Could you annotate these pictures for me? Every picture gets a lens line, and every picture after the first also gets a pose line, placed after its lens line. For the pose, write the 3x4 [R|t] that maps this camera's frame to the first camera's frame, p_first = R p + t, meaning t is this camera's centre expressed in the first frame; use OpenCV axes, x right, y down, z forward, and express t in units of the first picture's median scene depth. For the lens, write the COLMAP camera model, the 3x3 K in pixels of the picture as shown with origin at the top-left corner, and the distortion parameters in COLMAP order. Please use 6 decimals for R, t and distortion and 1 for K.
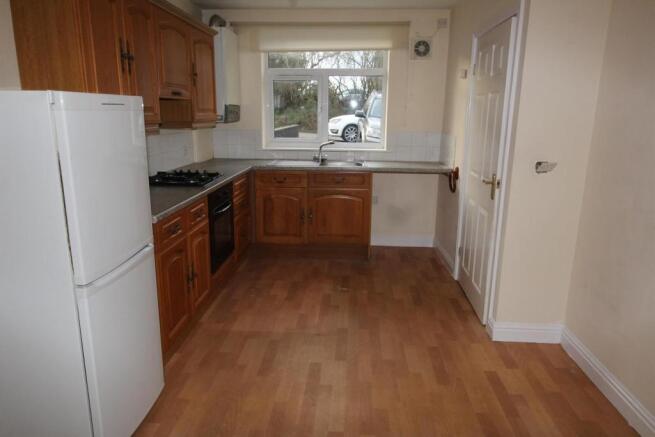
lens RADIAL K [[434.8, 0, 325.9], [0, 434.8, 214.7], [0, 0, 1]] dist [0.003144, -0.004247]
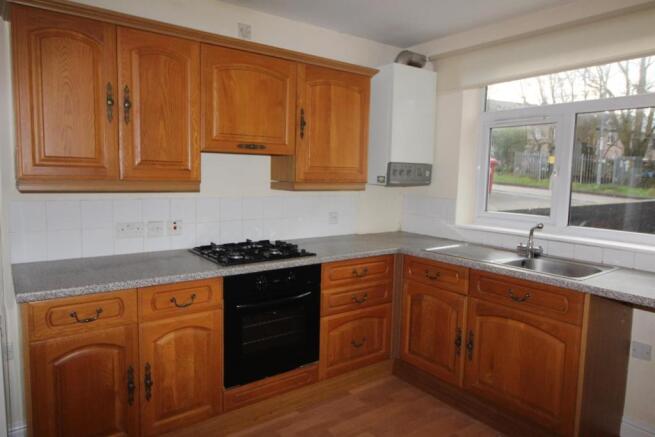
lens RADIAL K [[434.8, 0, 325.9], [0, 434.8, 214.7], [0, 0, 1]] dist [0.003144, -0.004247]
pose [[0.650864, 0.071203, -0.755848, 0.268936], [-0.185348, 0.980369, -0.067251, -0.093211], [0.736222, 0.183866, 0.651284, 0.444060]]
